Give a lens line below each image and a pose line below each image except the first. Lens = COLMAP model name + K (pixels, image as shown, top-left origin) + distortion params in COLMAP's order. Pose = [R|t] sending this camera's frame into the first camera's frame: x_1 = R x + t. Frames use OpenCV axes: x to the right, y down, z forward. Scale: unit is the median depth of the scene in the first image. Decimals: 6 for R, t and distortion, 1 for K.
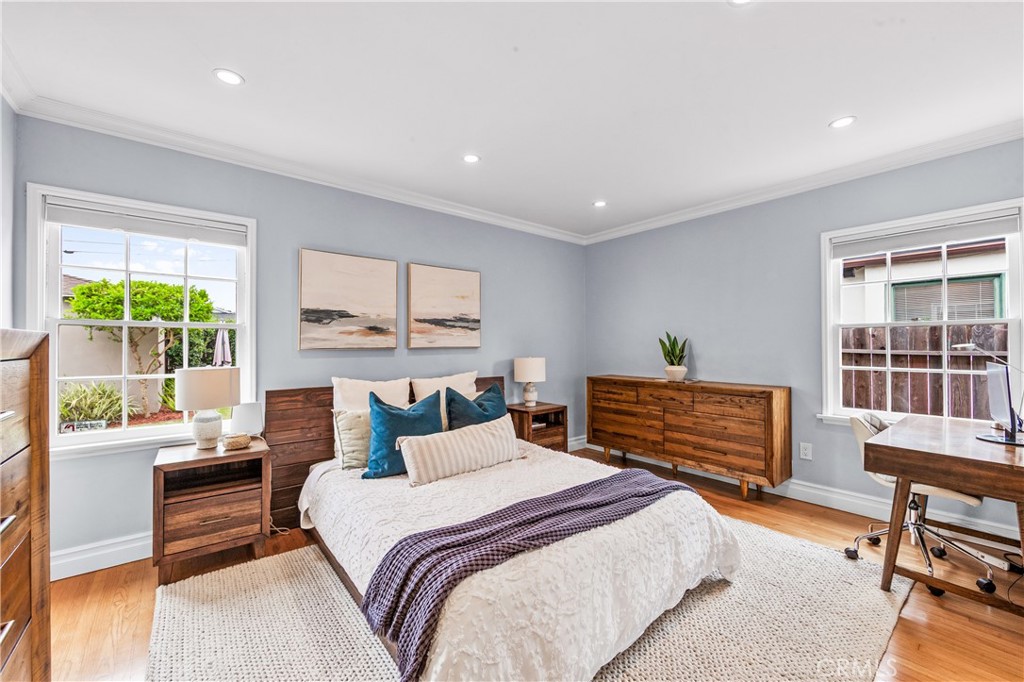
lens RADIAL K [[403.7, 0, 513.1], [0, 403.7, 339.1], [0, 0, 1]] dist [-0.001953, -0.000211]
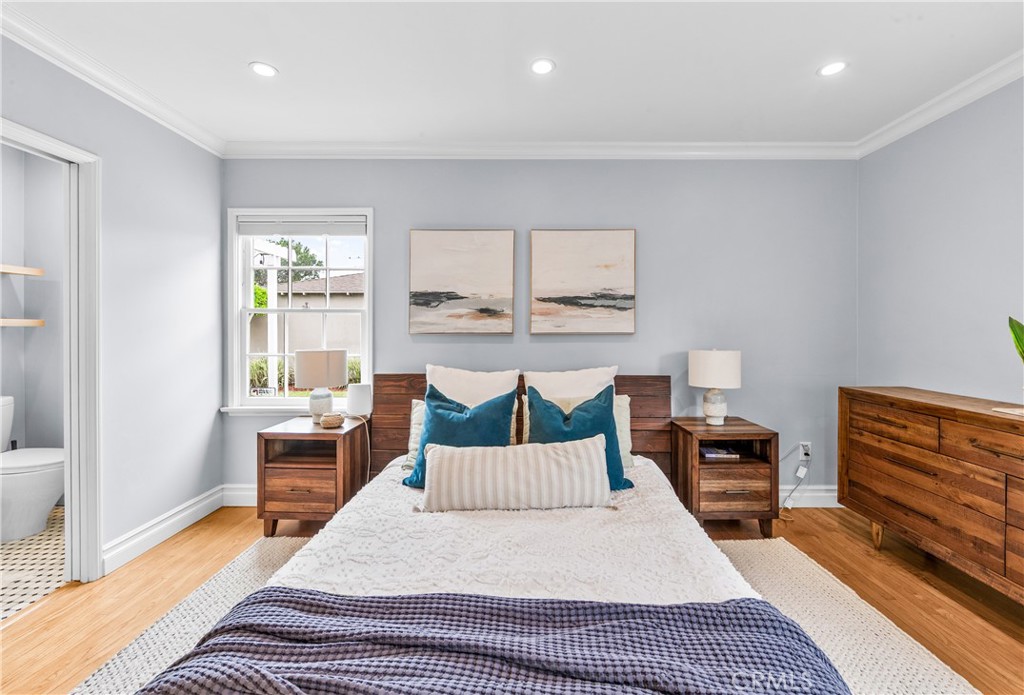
lens RADIAL K [[420.3, 0, 512.8], [0, 420.3, 328.0], [0, 0, 1]] dist [-0.000463, -0.000466]
pose [[0.769098, 0.004768, -0.639113, 0.267479], [0.005191, 0.999893, 0.013707, -0.000949], [0.639110, -0.013860, 0.768991, 0.318083]]
